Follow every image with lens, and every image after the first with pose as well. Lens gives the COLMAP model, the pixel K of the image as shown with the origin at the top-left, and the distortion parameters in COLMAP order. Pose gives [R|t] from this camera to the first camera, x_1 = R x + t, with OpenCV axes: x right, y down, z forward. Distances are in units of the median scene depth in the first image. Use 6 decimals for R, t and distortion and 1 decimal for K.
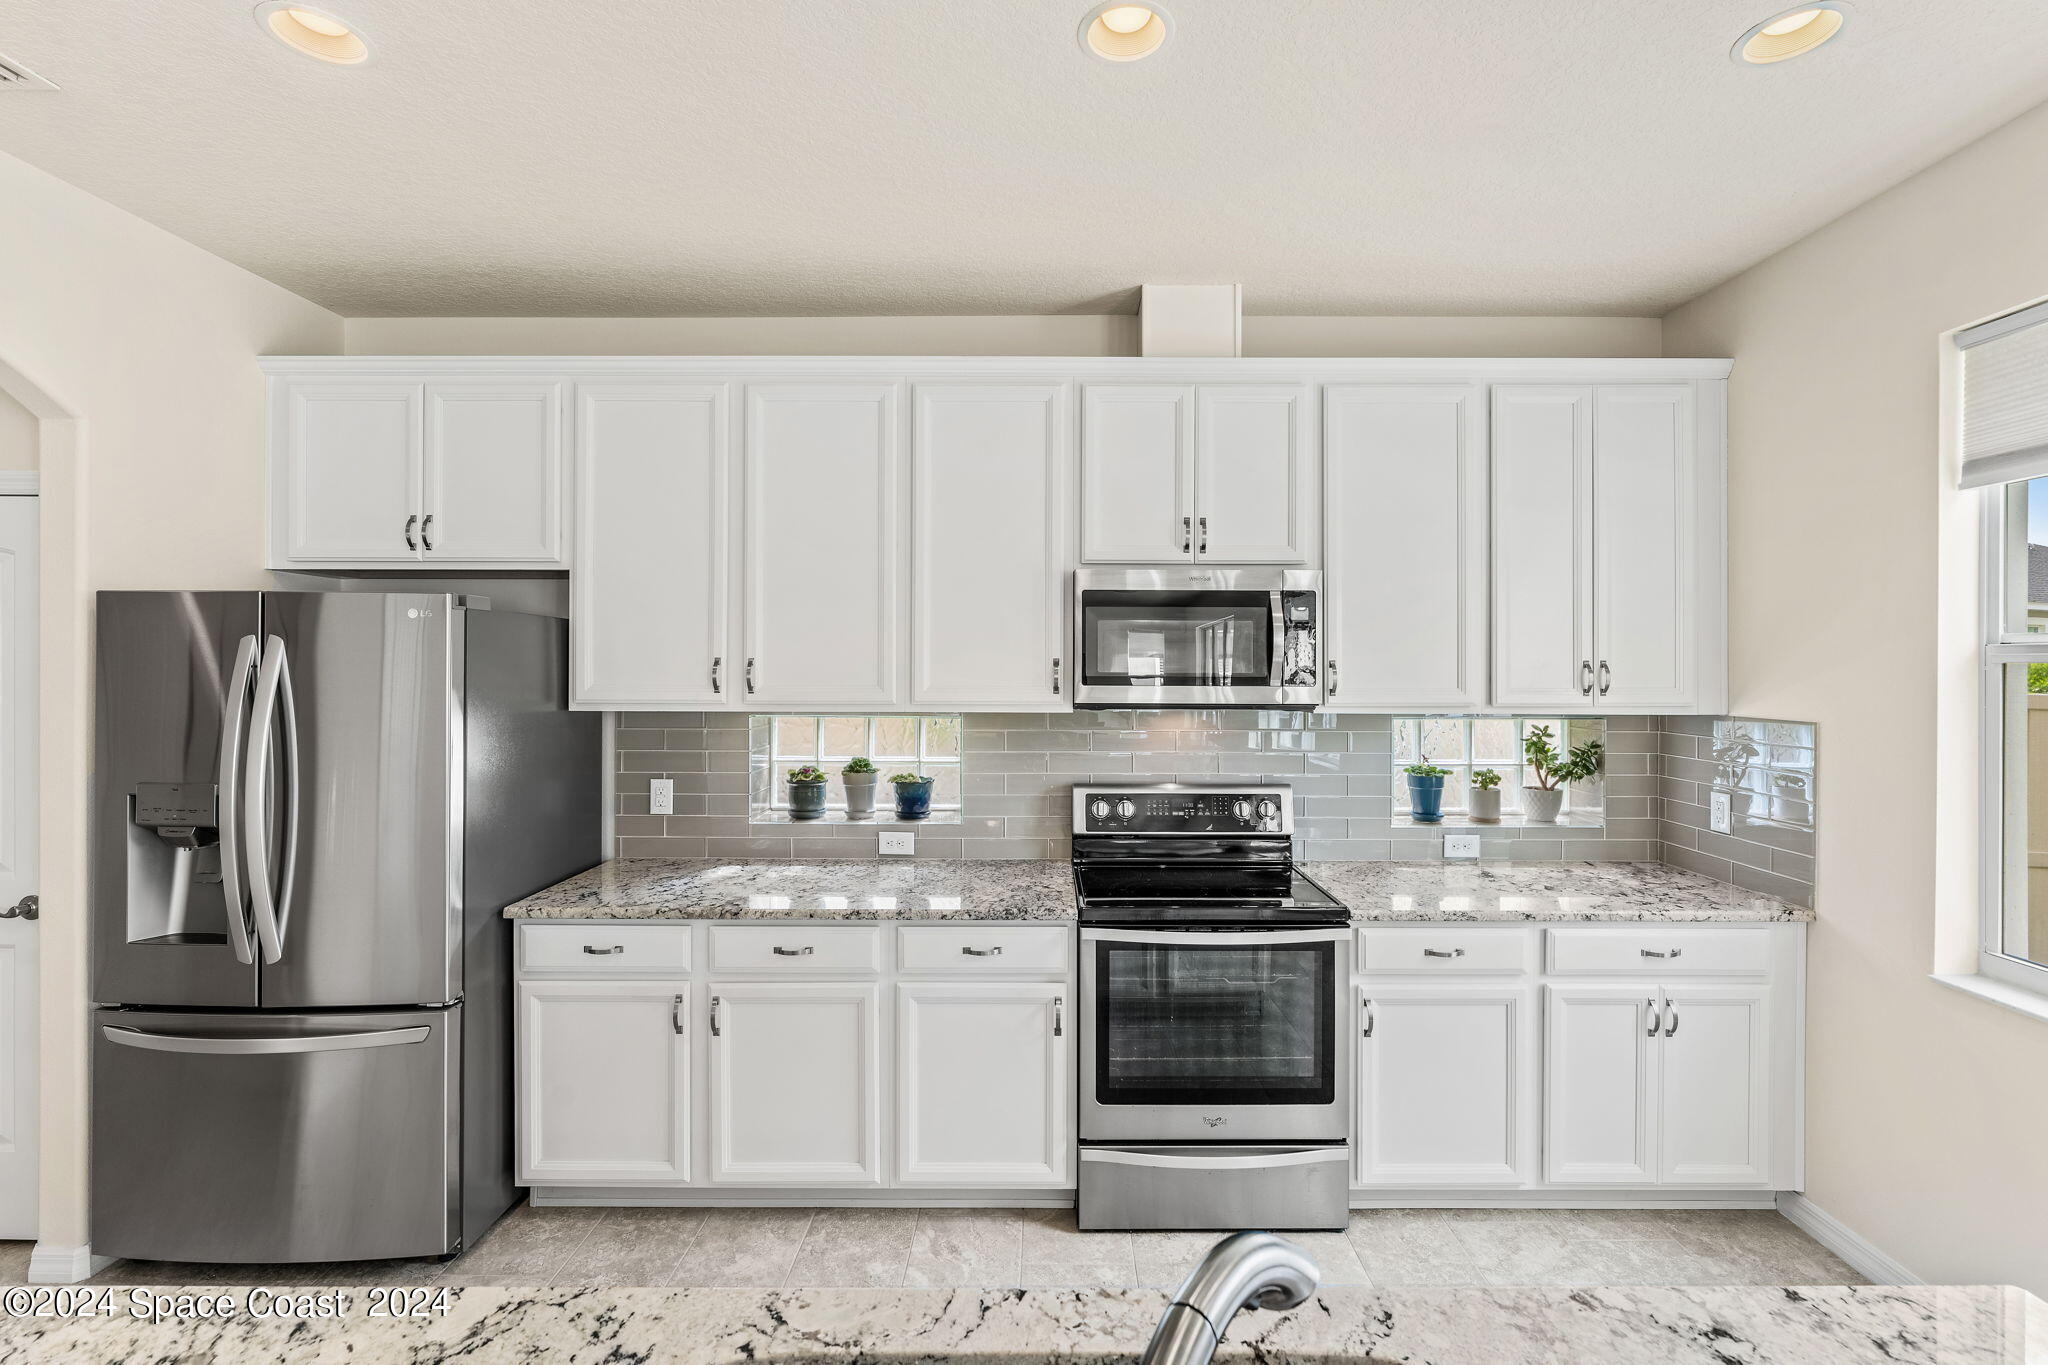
lens RADIAL K [[892.4, 0, 1052.4], [0, 892.4, 669.3], [0, 0, 1]] dist [-0.002300, -0.000111]
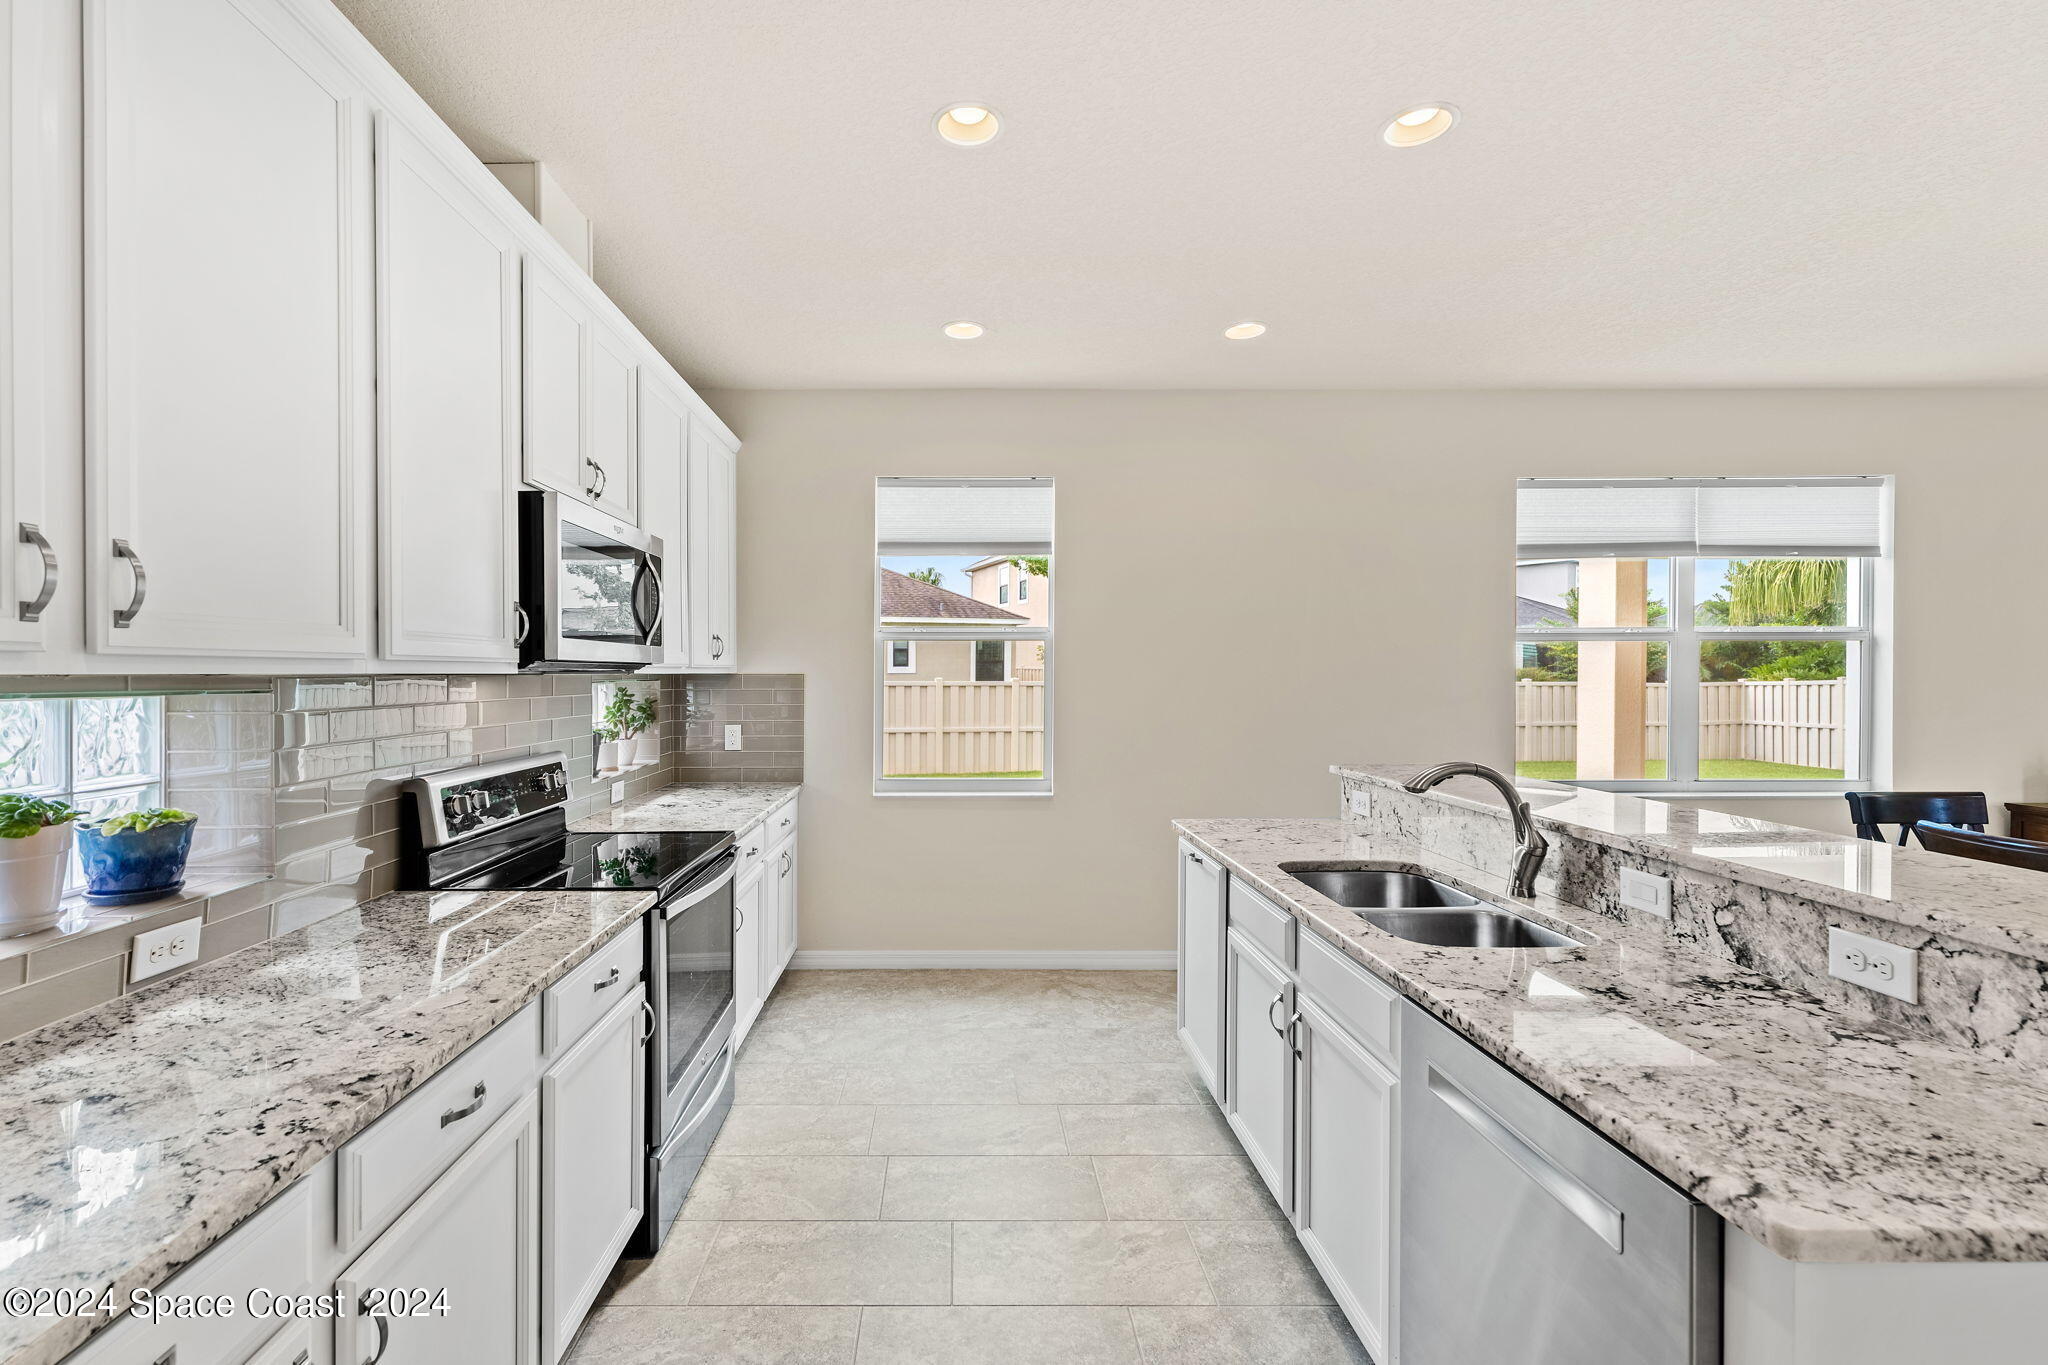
lens RADIAL K [[857.2, 0, 951.7], [0, 857.2, 681.1], [0, 0, 1]] dist [-0.000484, -0.000049]
pose [[0.001097, -0.012274, 0.999924, -0.701350], [0.006594, 0.999903, 0.012266, 0.047359], [-0.999978, 0.006580, 0.001177, 0.611114]]
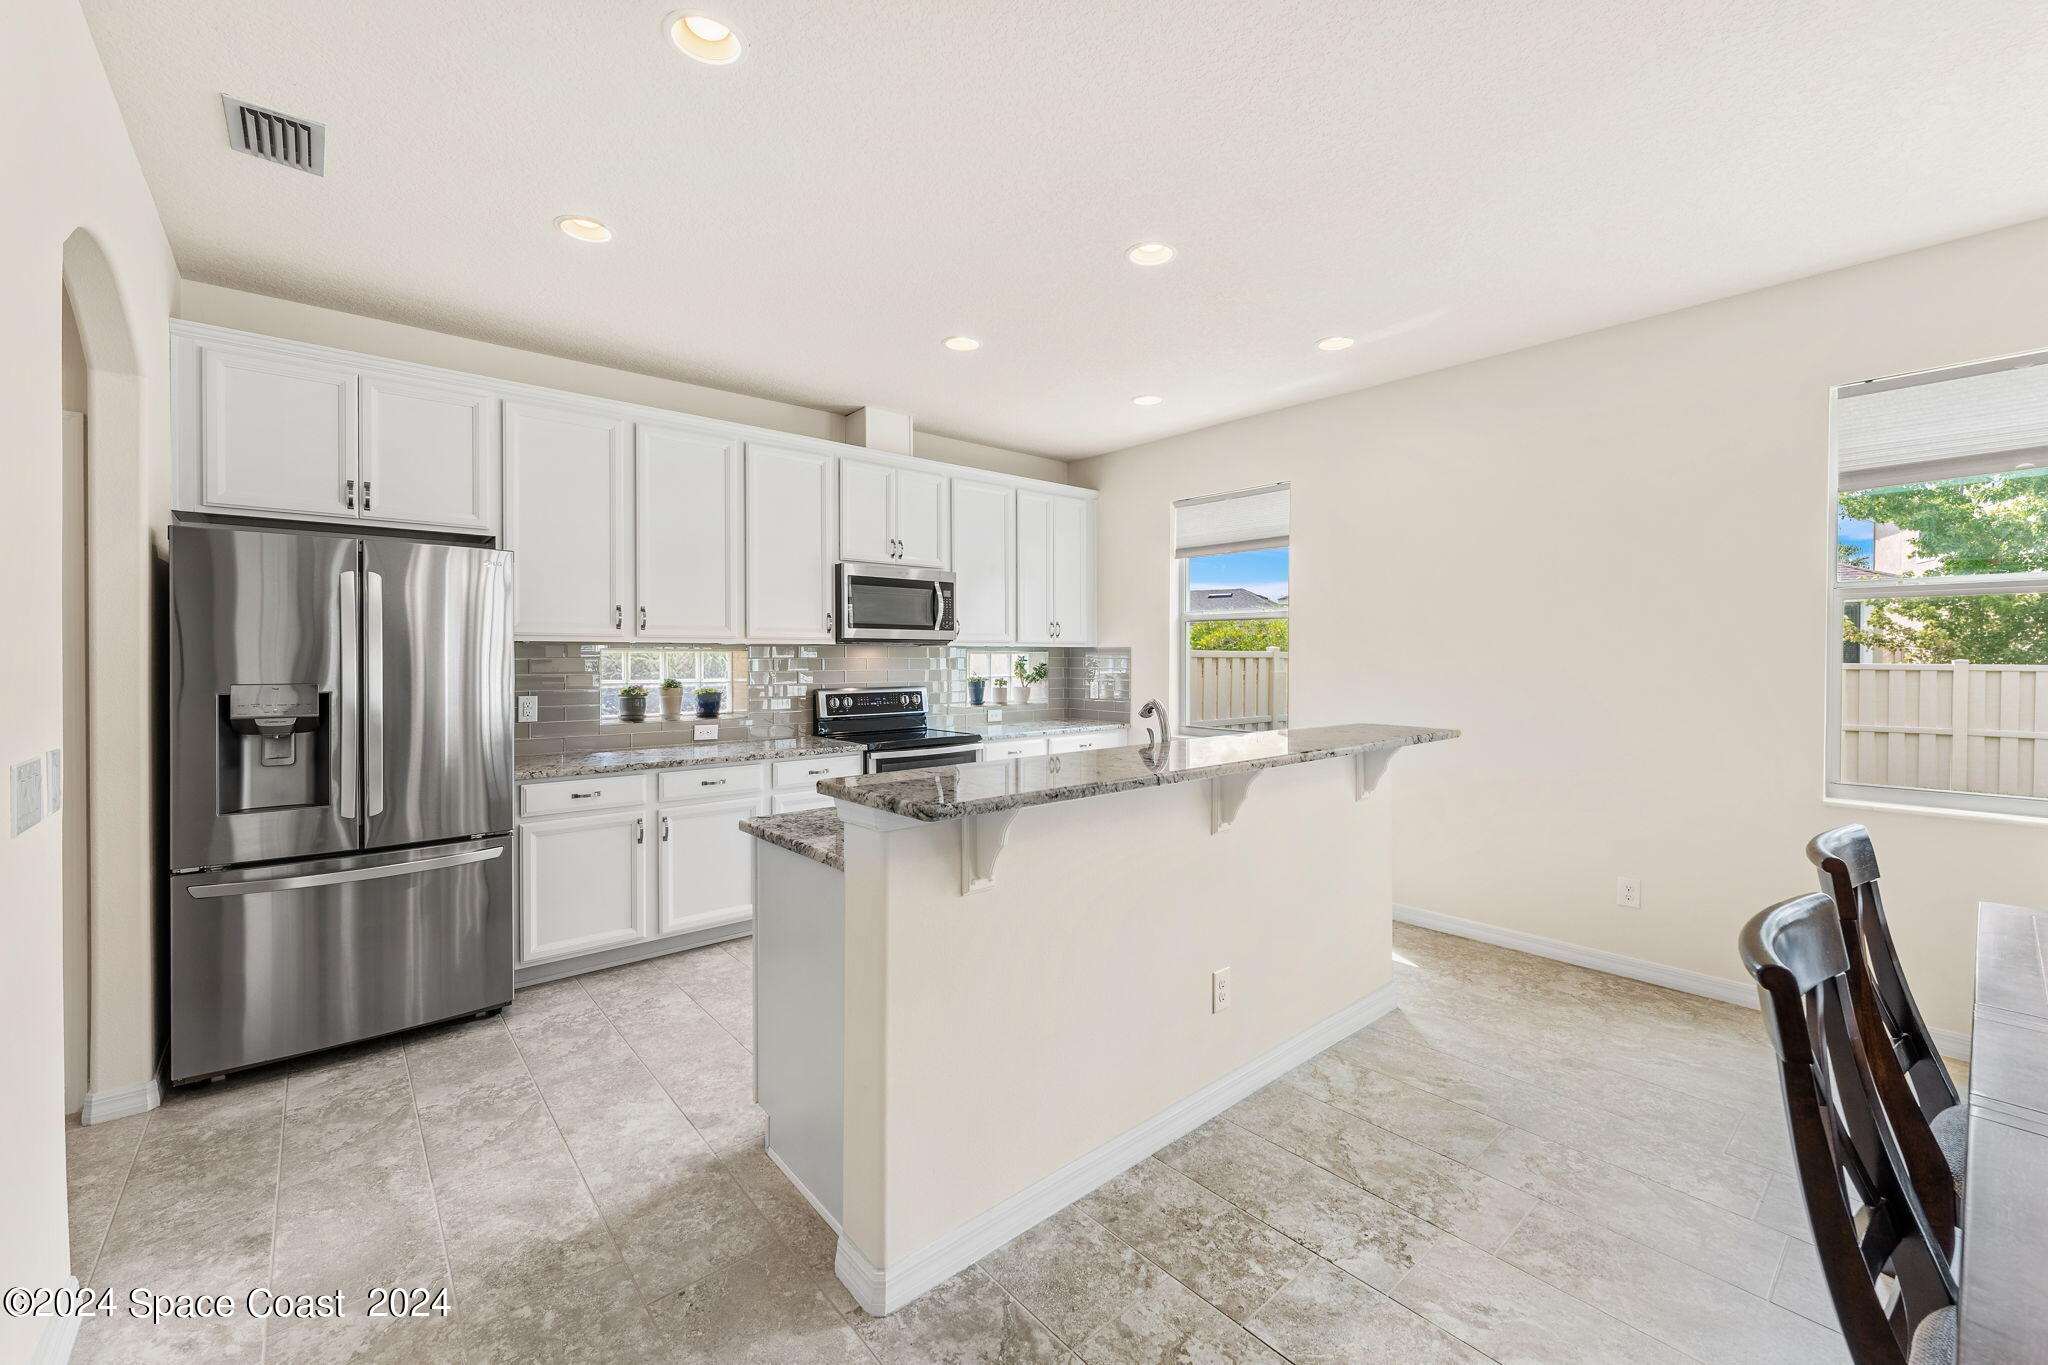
lens RADIAL K [[826.3, 0, 1022.9], [0, 826.3, 667.0], [0, 0, 1]] dist [0.001498, 0.000177]
pose [[0.758315, -0.010594, 0.651802, -0.742352], [0.004254, 0.999927, 0.011304, 0.074708], [-0.651874, -0.005799, 0.758305, -0.466381]]
